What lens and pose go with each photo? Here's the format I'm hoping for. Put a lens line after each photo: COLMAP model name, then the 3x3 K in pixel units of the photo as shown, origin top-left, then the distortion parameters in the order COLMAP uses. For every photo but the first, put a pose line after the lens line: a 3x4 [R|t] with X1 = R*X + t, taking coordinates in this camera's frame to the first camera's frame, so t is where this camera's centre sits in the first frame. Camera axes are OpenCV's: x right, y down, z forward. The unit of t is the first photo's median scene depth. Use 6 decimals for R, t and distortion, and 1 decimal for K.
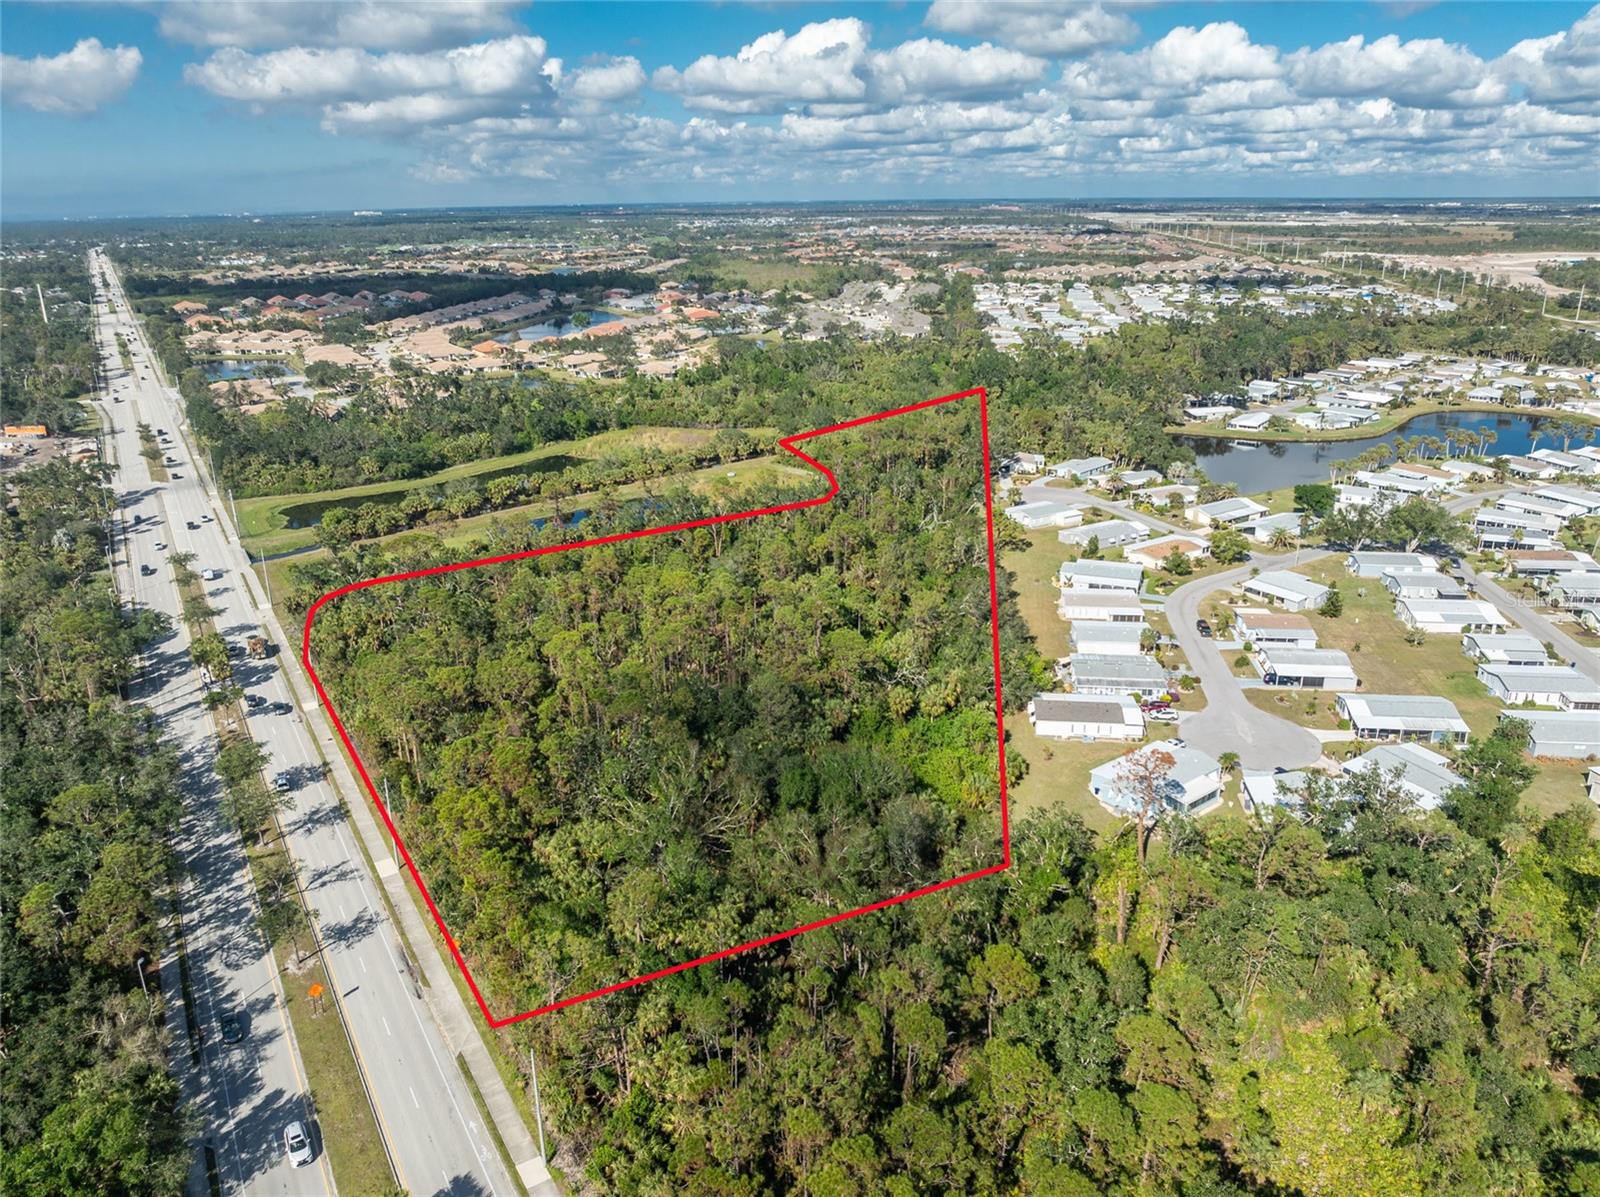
lens RADIAL K [[1143.7, 0, 794.9], [0, 1143.7, 594.9], [0, 0, 1]] dist [-0.034743, -0.004323]
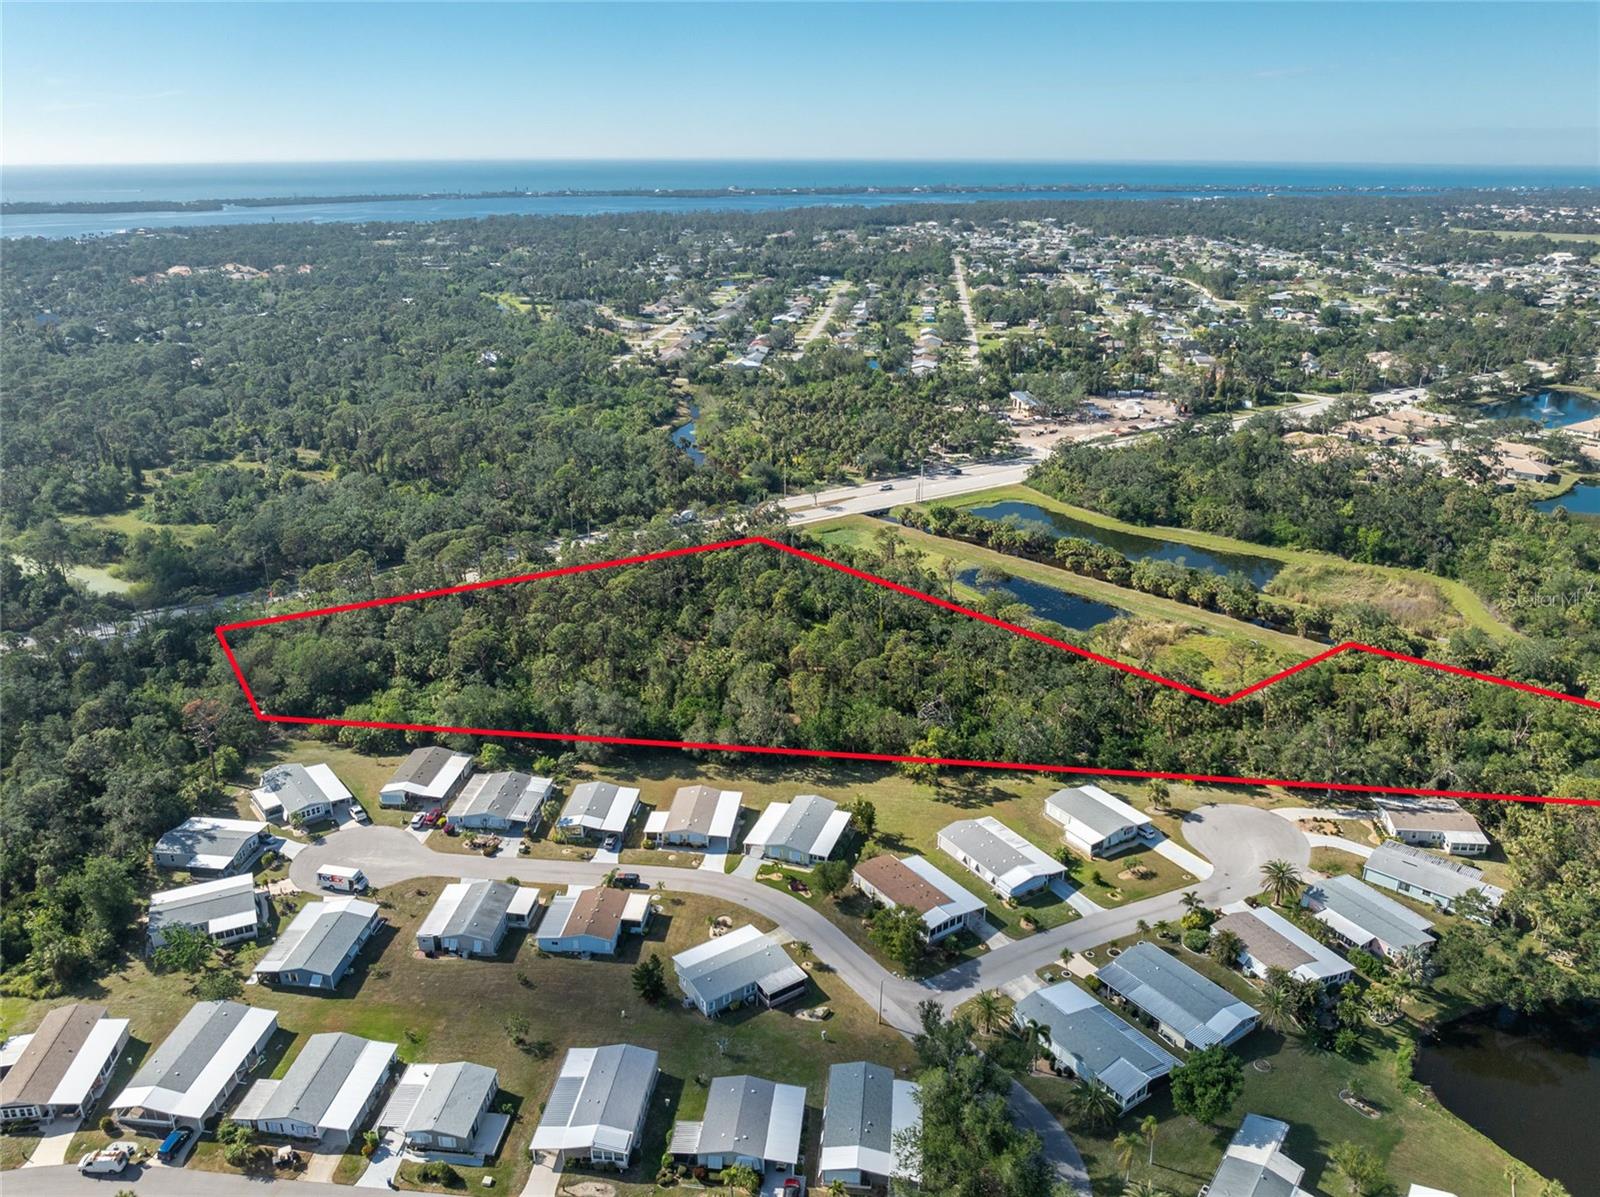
lens RADIAL K [[1165.1, 0, 794.0], [0, 1165.1, 592.0], [0, 0, 1]] dist [-0.037491, 0.001606]
pose [[0.021209, 0.360432, -0.932544, 0.830010], [-0.328729, 0.883406, 0.333963, -0.370580], [0.944186, 0.299472, 0.137221, 0.724816]]
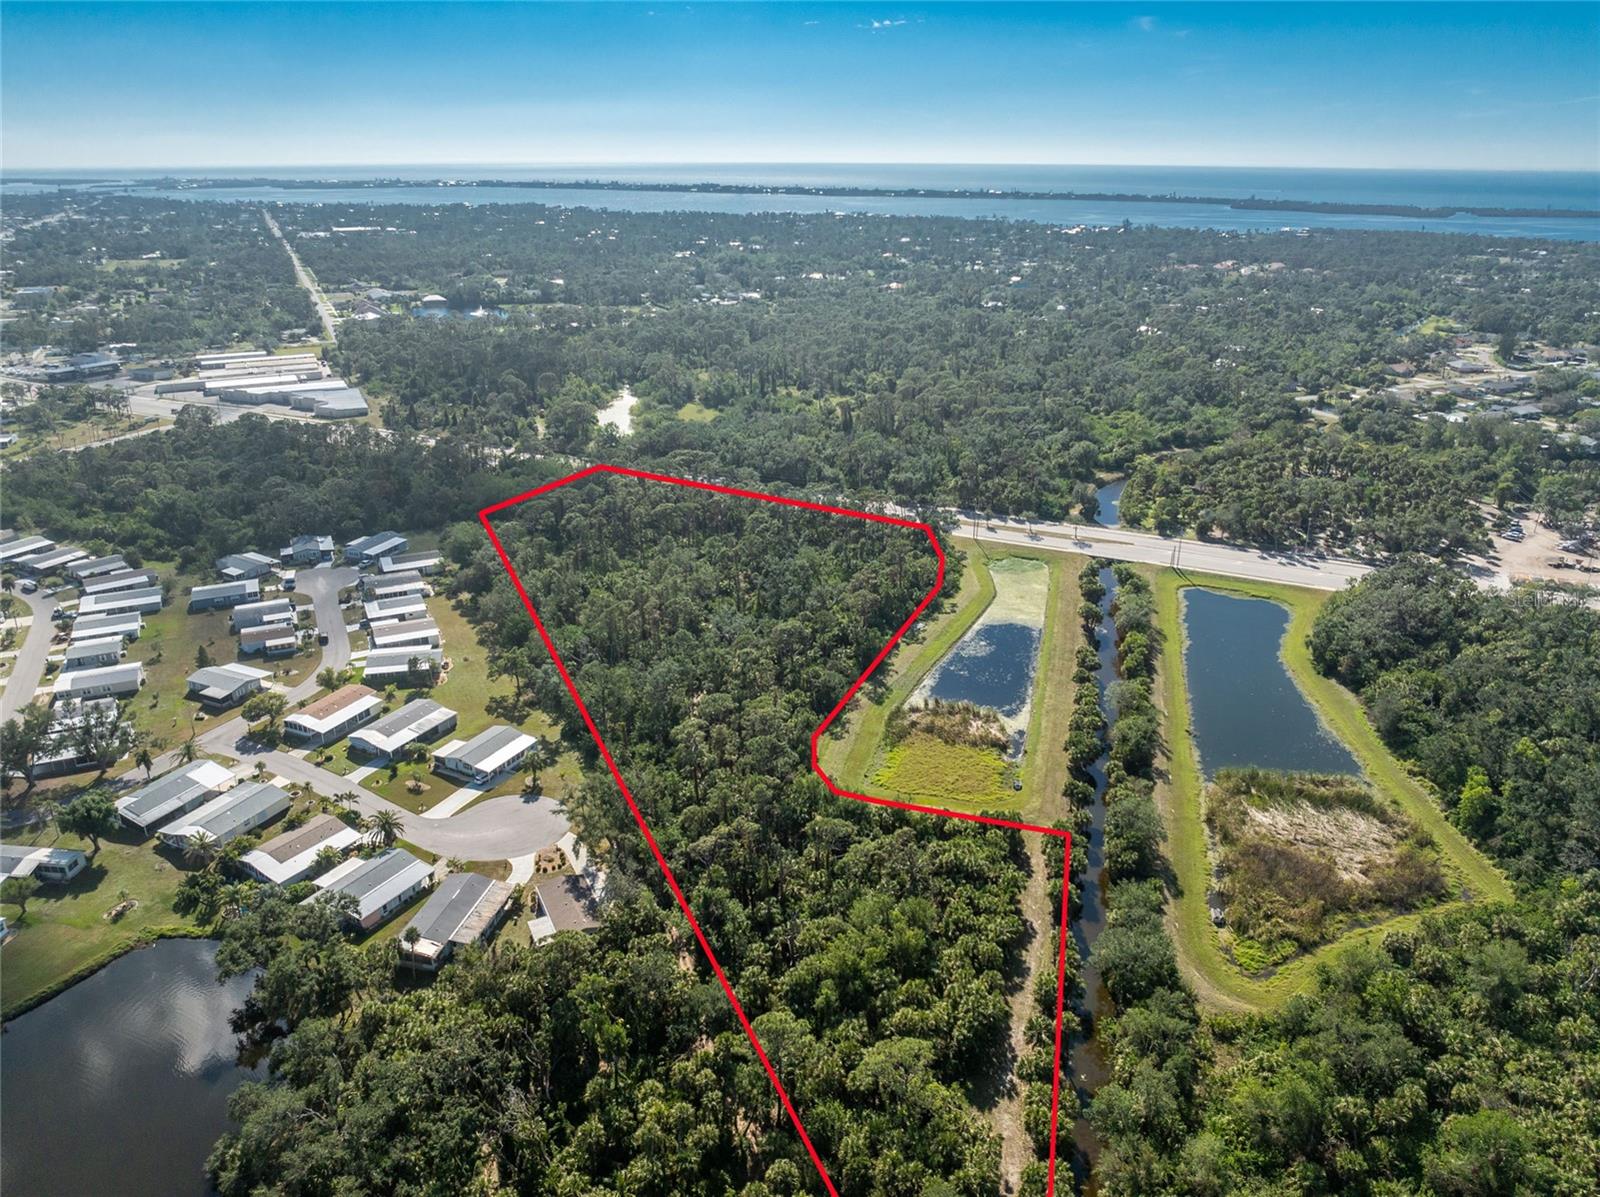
lens RADIAL K [[1122.2, 0, 789.9], [0, 1122.2, 591.3], [0, 0, 1]] dist [-0.038689, 0.002416]
pose [[-0.843566, 0.200356, -0.498251, 0.408670], [-0.170828, 0.779493, 0.602668, -0.655382], [0.509131, 0.593506, -0.623327, 1.552481]]
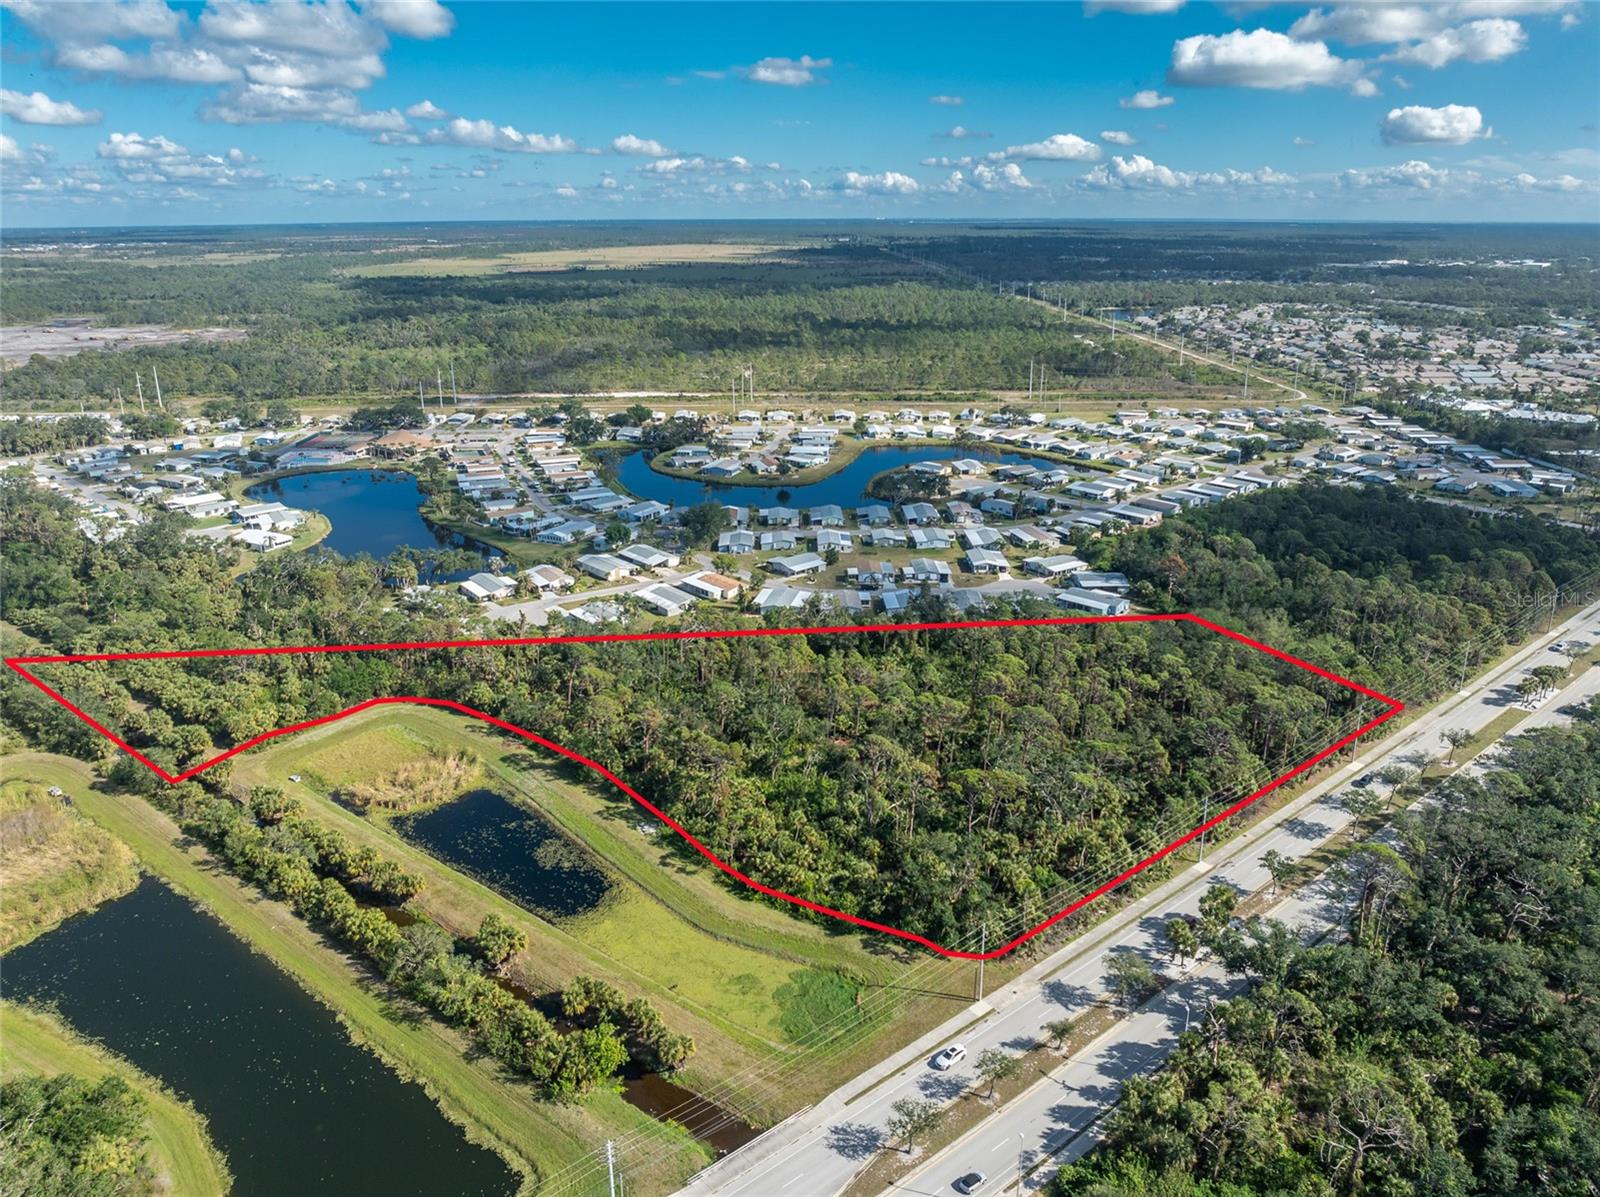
lens RADIAL K [[1144.4, 0, 849.1], [0, 1144.4, 627.5], [0, 0, 1]] dist [-0.055610, 0.030558]
pose [[-0.181808, -0.324089, 0.928392, -0.864096], [0.326910, 0.870505, 0.367901, -0.395673], [-0.927403, 0.370388, -0.052317, 0.871798]]
